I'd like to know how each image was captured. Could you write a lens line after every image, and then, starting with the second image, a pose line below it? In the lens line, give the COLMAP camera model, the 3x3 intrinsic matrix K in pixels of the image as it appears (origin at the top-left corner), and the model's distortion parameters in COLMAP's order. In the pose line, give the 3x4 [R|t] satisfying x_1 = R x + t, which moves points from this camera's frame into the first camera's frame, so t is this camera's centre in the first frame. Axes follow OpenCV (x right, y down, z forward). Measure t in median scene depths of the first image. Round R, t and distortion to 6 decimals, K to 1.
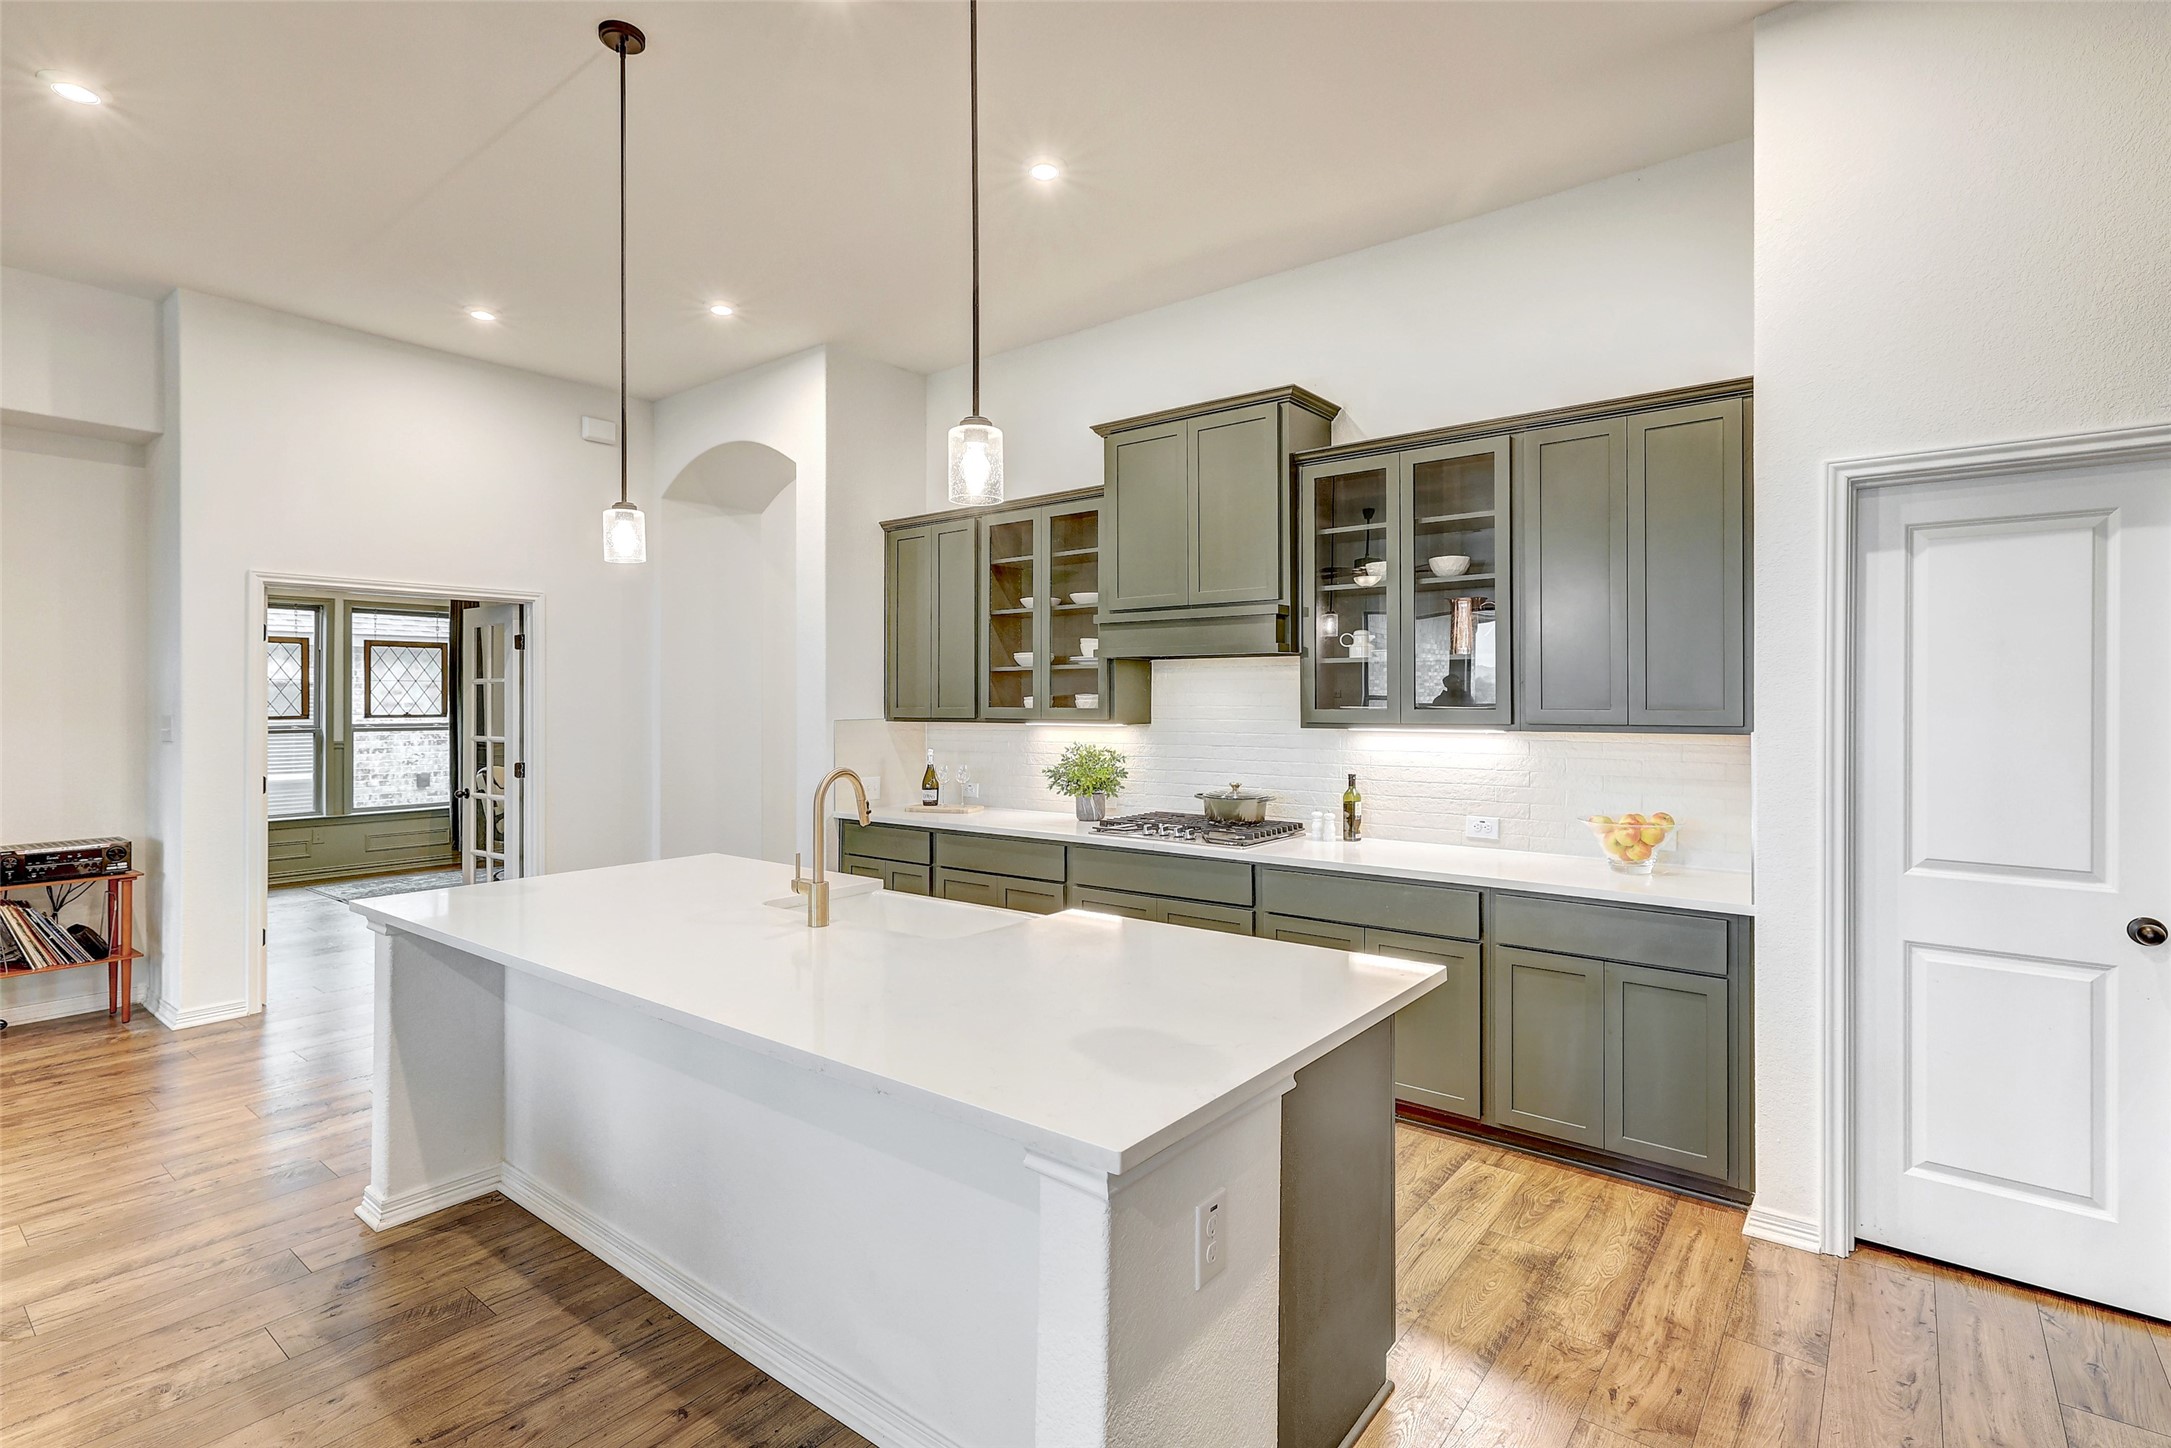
lens RADIAL K [[1004.8, 0, 1097.5], [0, 1004.8, 705.2], [0, 0, 1]] dist [-0.014563, 0.005082]
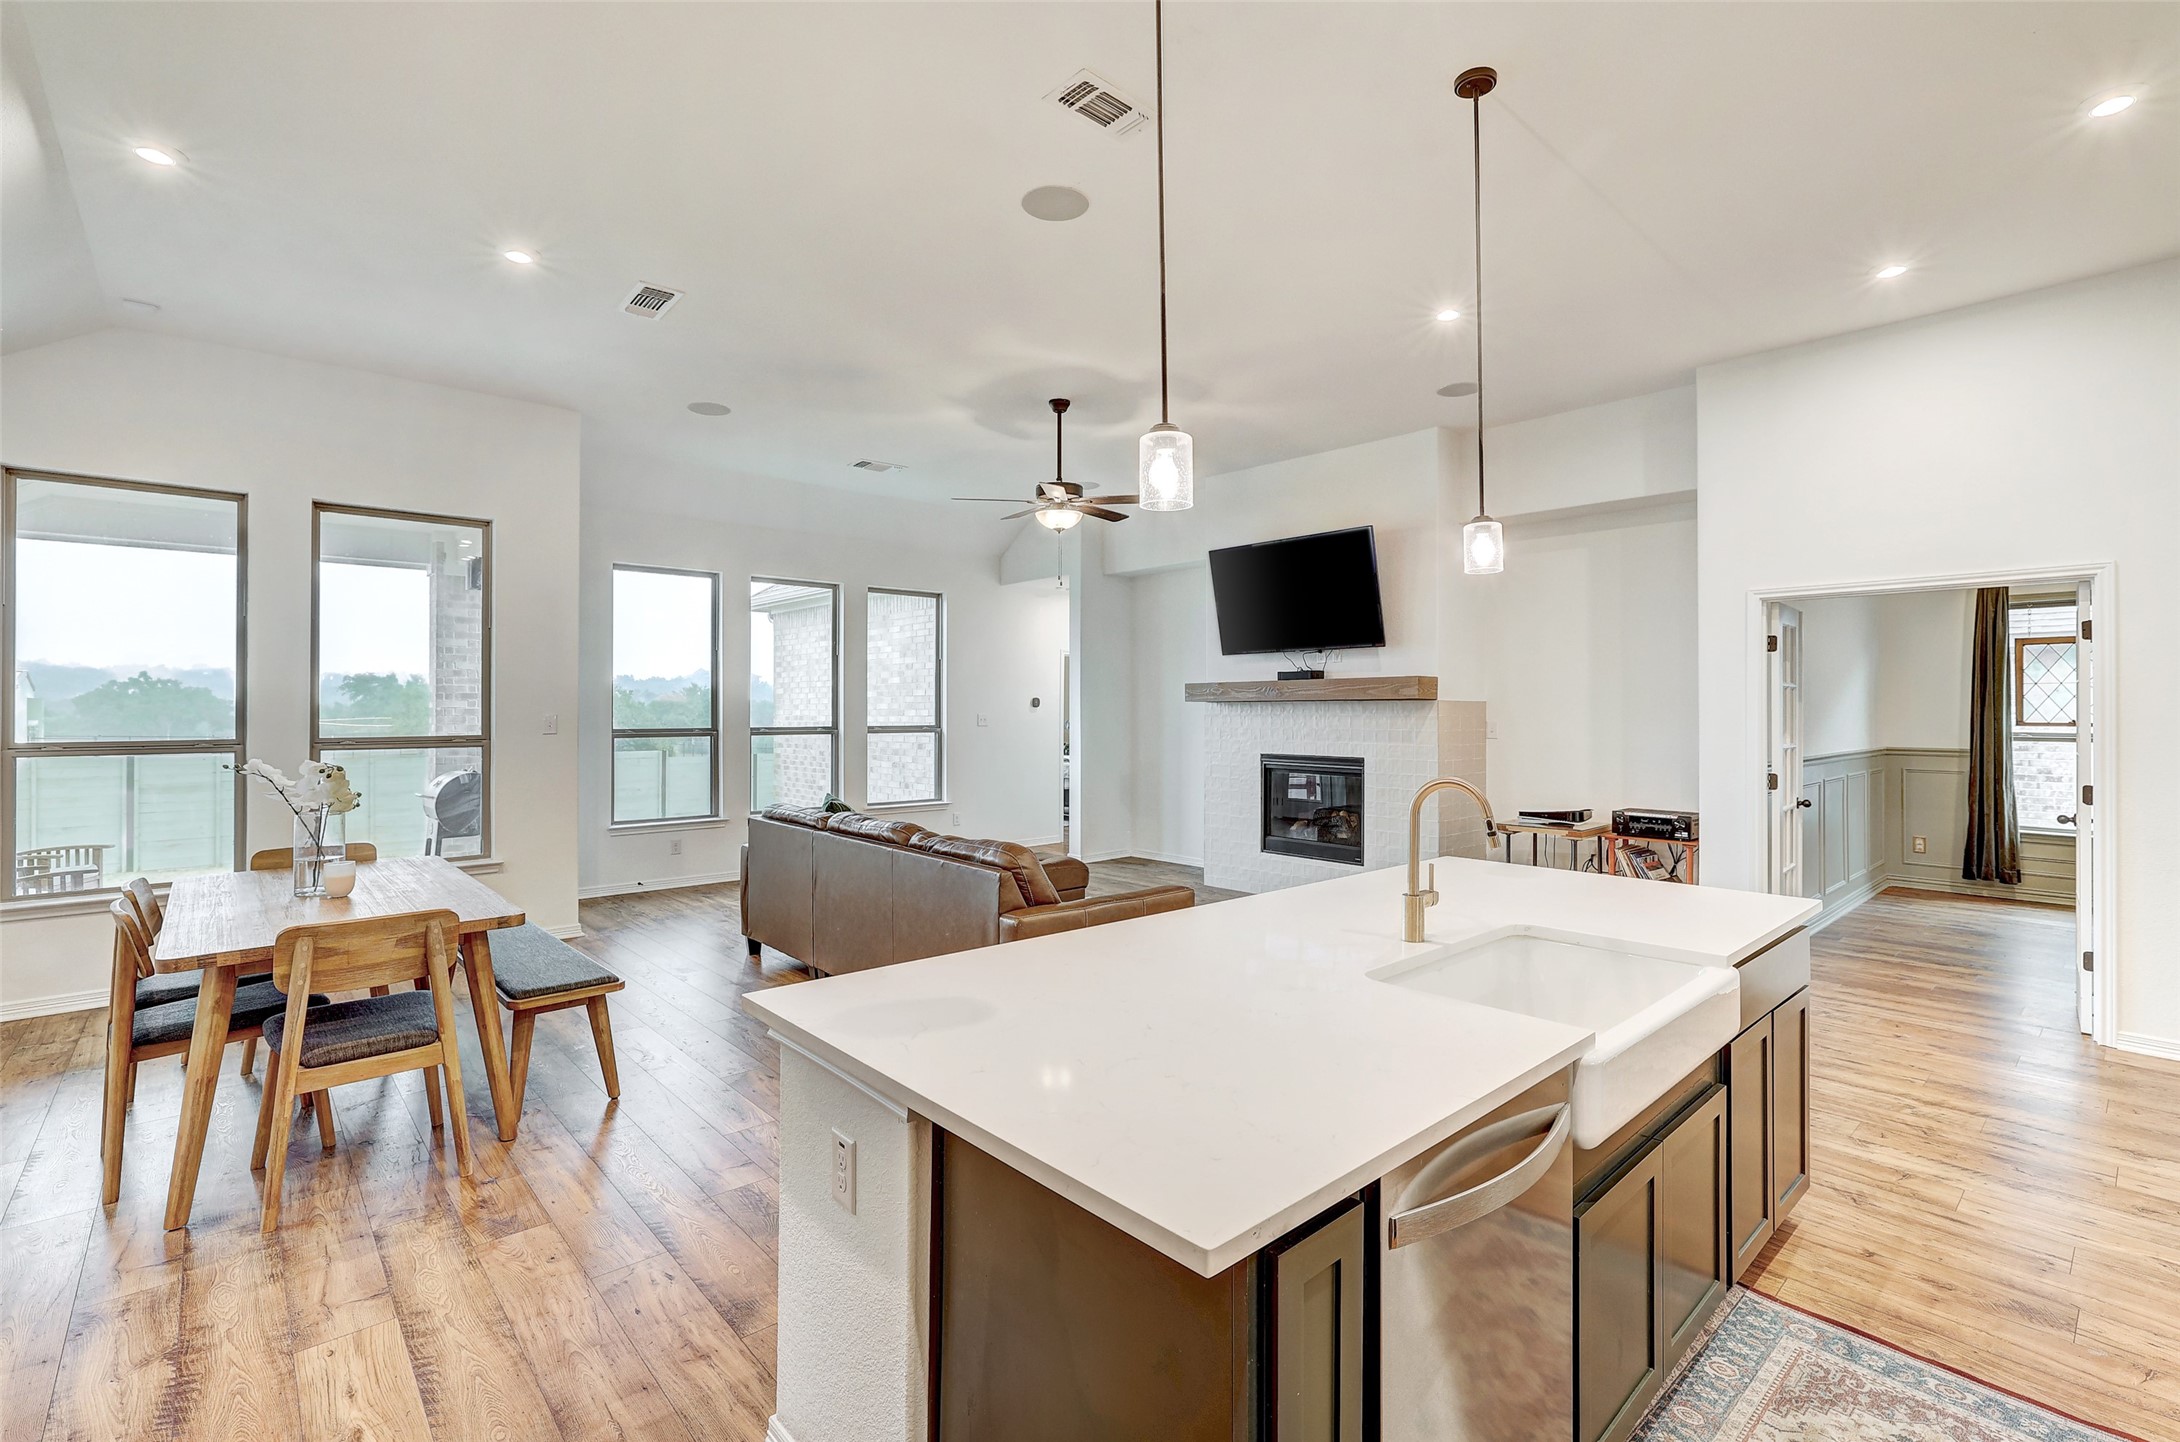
lens RADIAL K [[983.9, 0, 1105.0], [0, 983.9, 710.7], [0, 0, 1]] dist [-0.006227, -0.000930]
pose [[-0.163738, 0.004841, -0.986492, 0.411539], [-0.005588, 0.999967, 0.005834, -0.000730], [0.986488, 0.006468, -0.163706, 0.508308]]
